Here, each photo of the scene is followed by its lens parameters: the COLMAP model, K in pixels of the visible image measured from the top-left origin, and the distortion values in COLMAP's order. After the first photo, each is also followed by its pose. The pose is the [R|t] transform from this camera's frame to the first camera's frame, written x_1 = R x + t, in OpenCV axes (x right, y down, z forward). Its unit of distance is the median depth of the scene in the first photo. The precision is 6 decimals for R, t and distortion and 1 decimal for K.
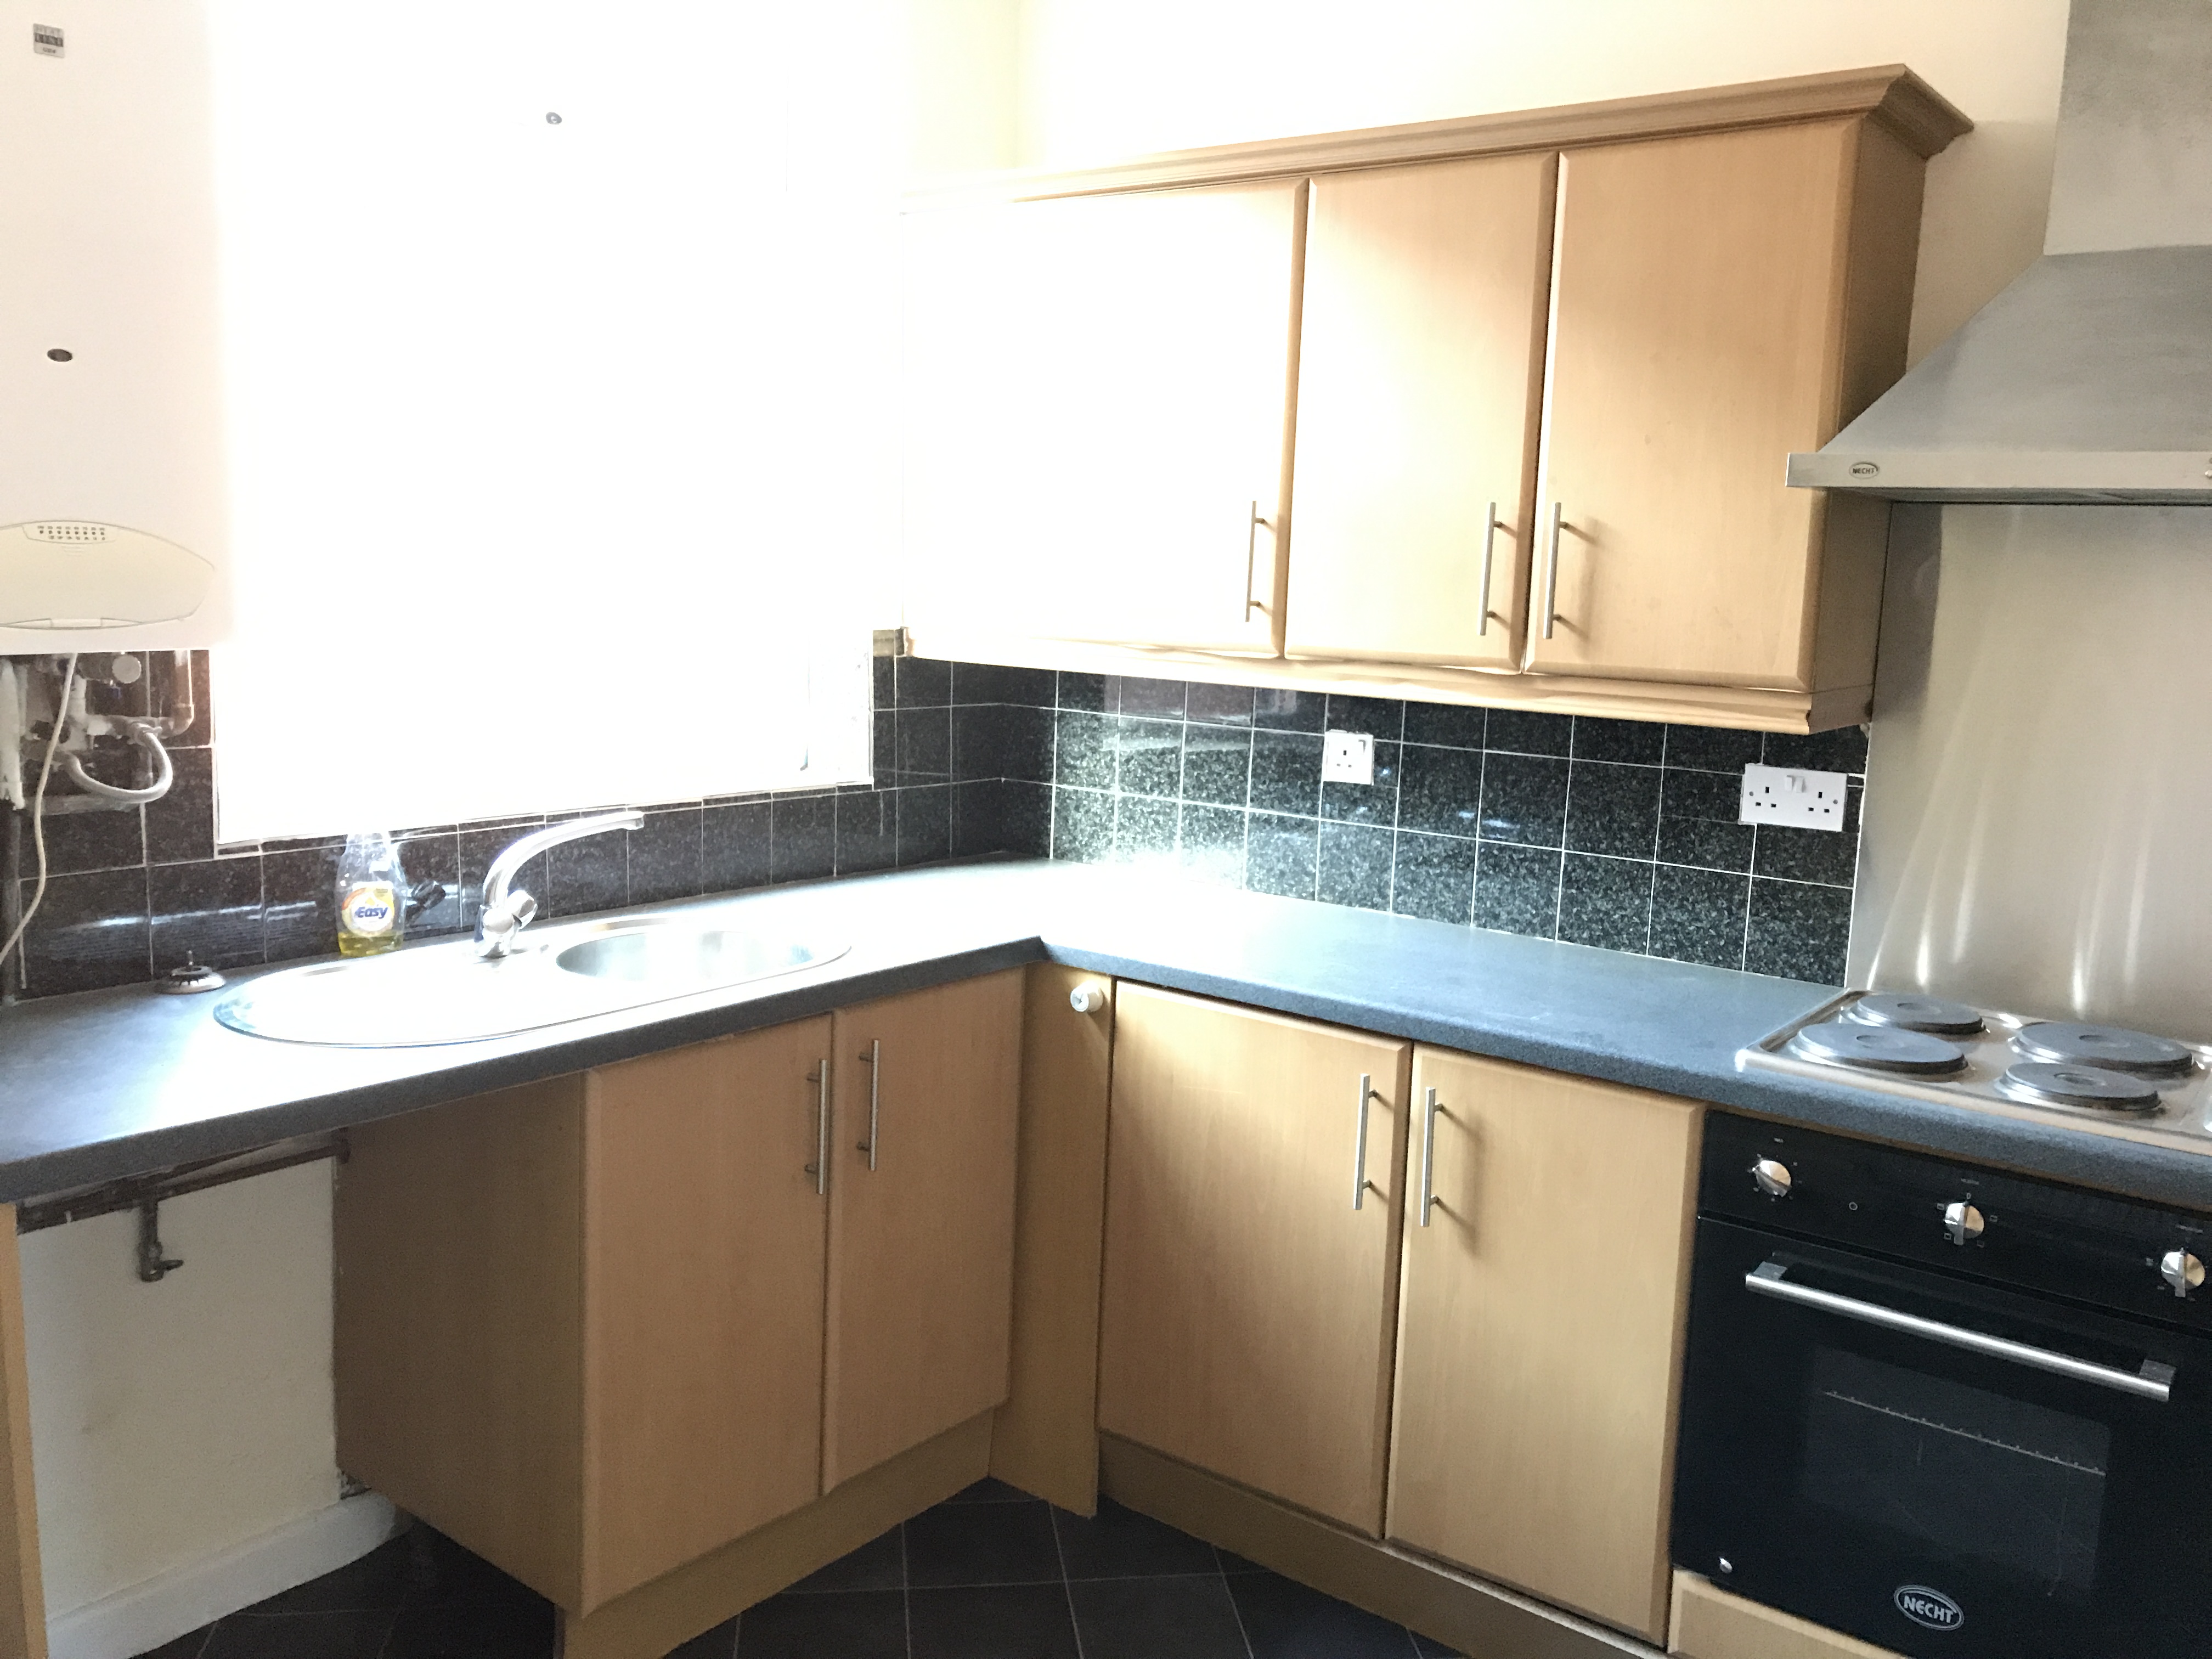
lens RADIAL K [[1786.9, 0, 1112.1], [0, 1786.9, 826.2], [0, 0, 1]] dist [-0.004223, -0.012845]
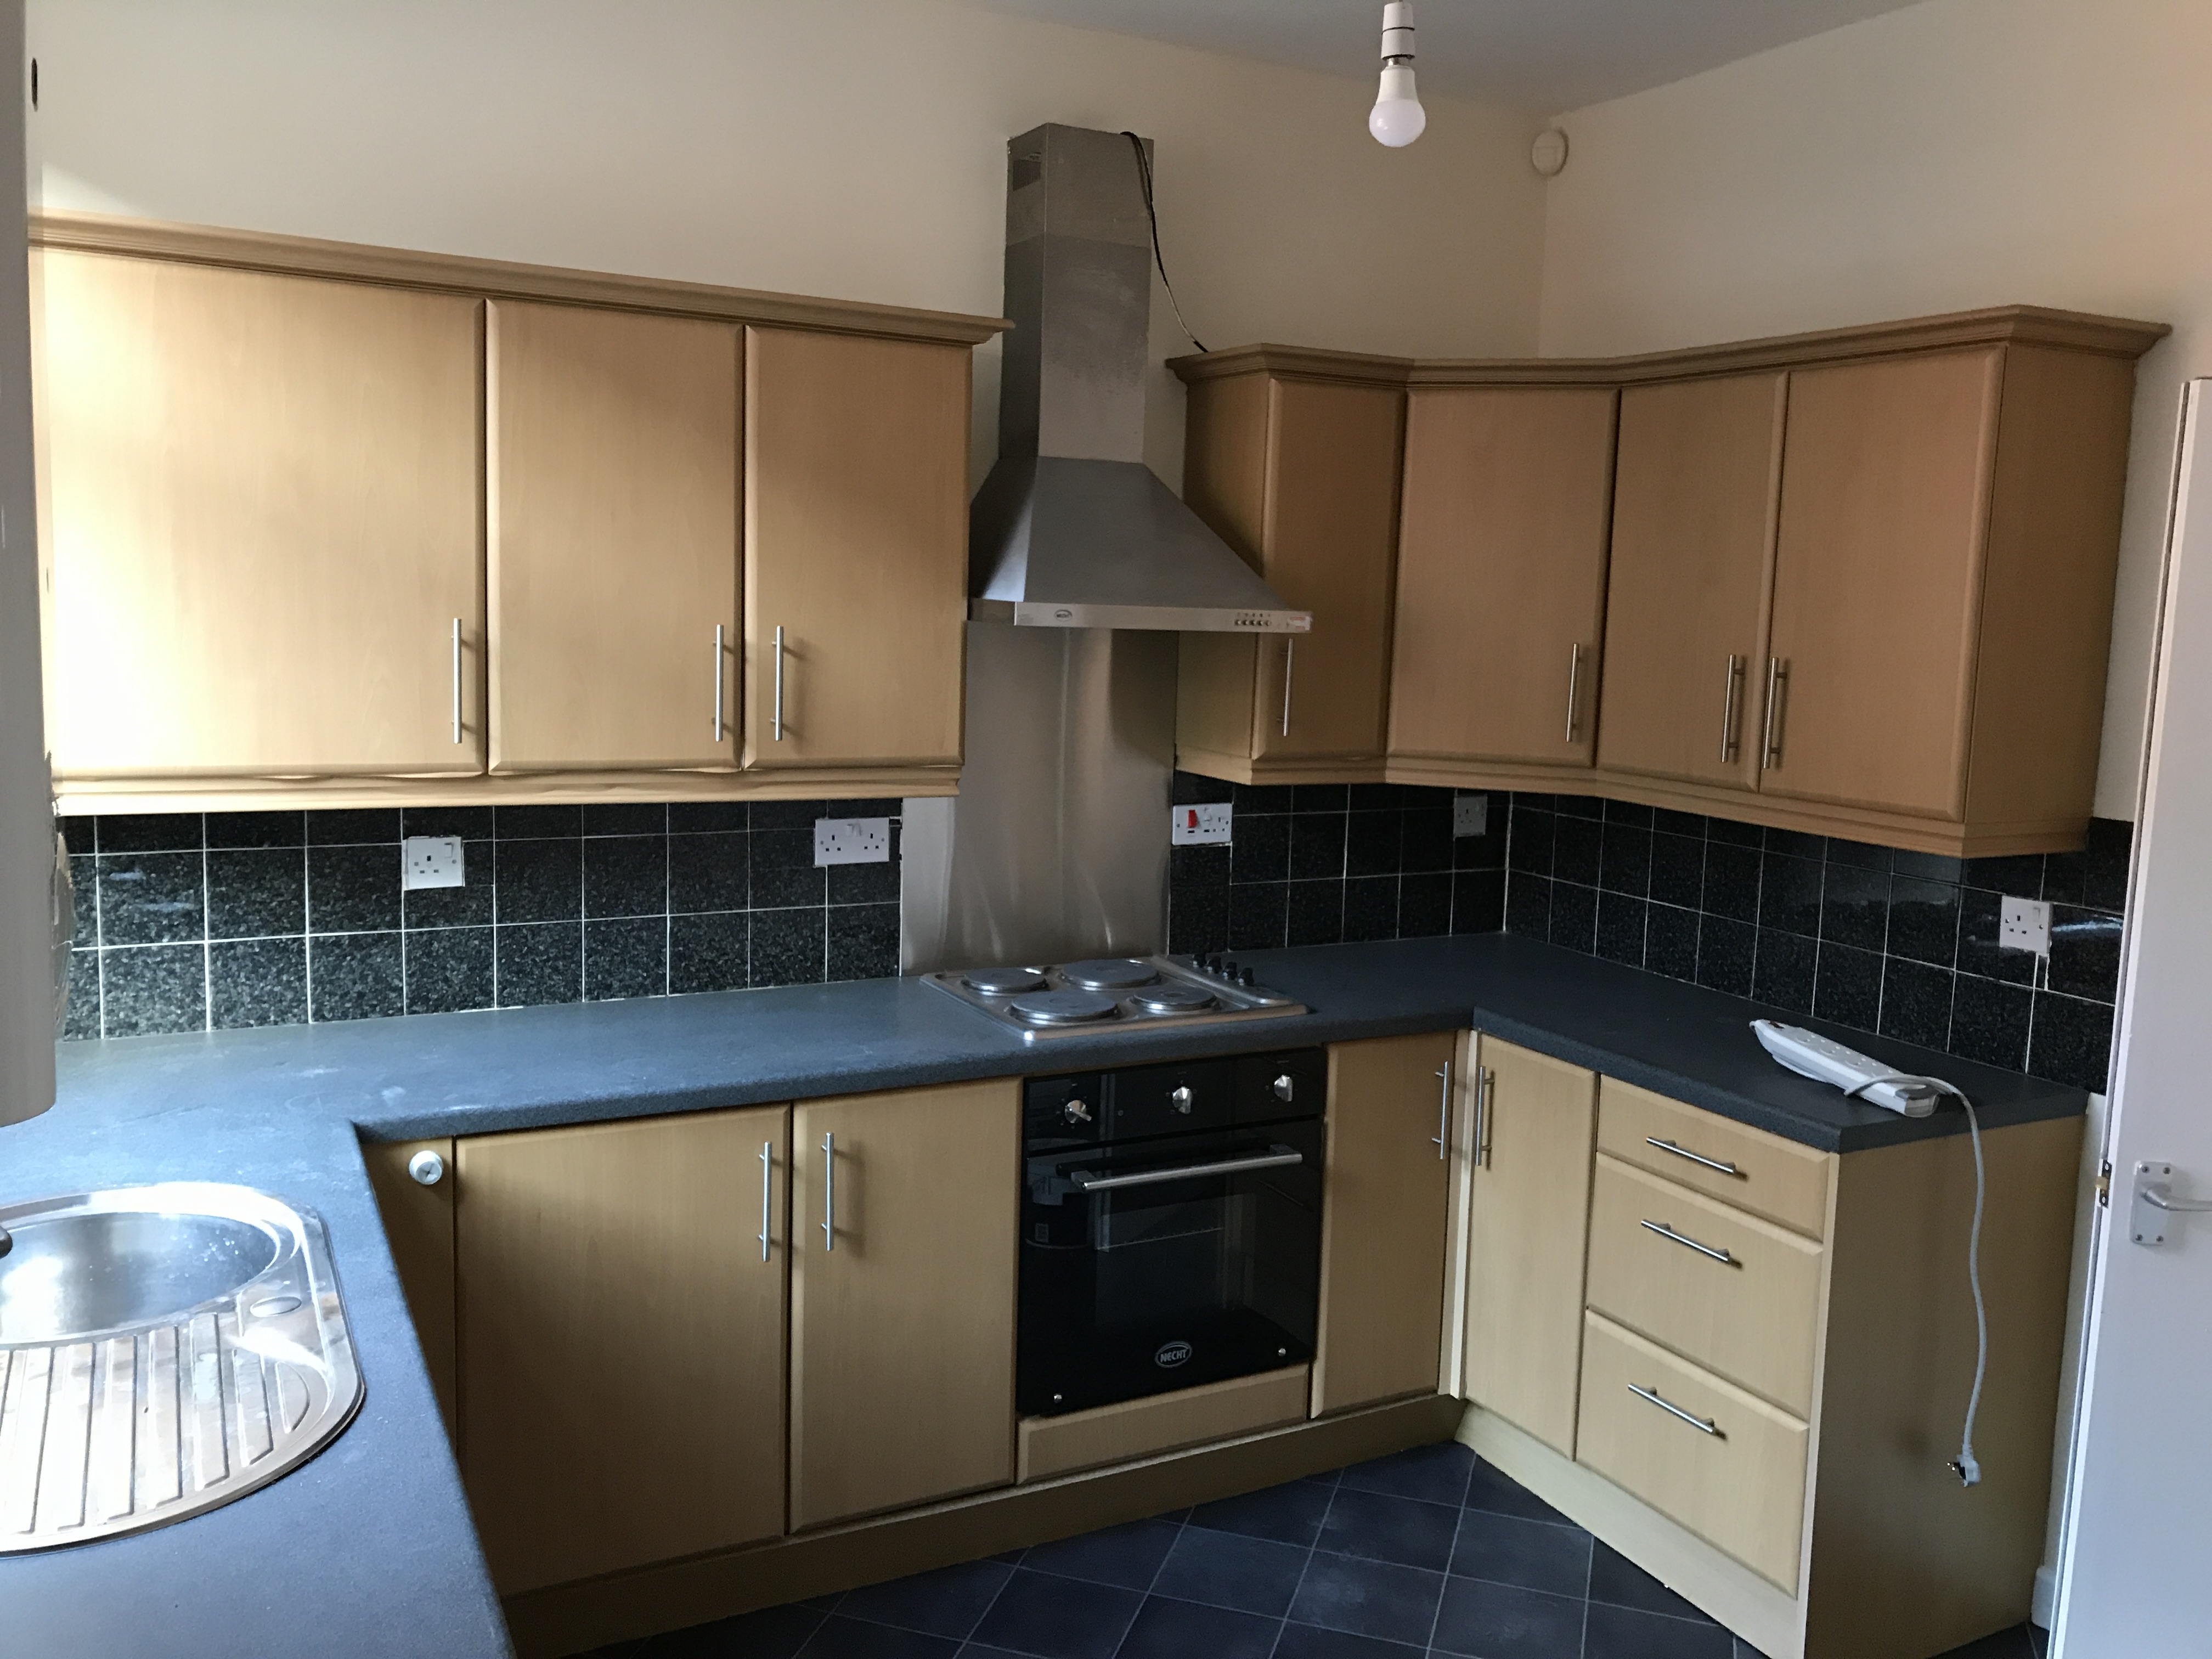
lens RADIAL K [[1786.9, 0, 1115.3], [0, 1786.9, 823.8], [0, 0, 1]] dist [-0.004223, -0.012845]
pose [[0.408810, -0.140382, 0.901758, -0.638344], [0.110653, 0.988433, 0.103711, -0.128595], [-0.905887, 0.057385, 0.419615, 0.265800]]
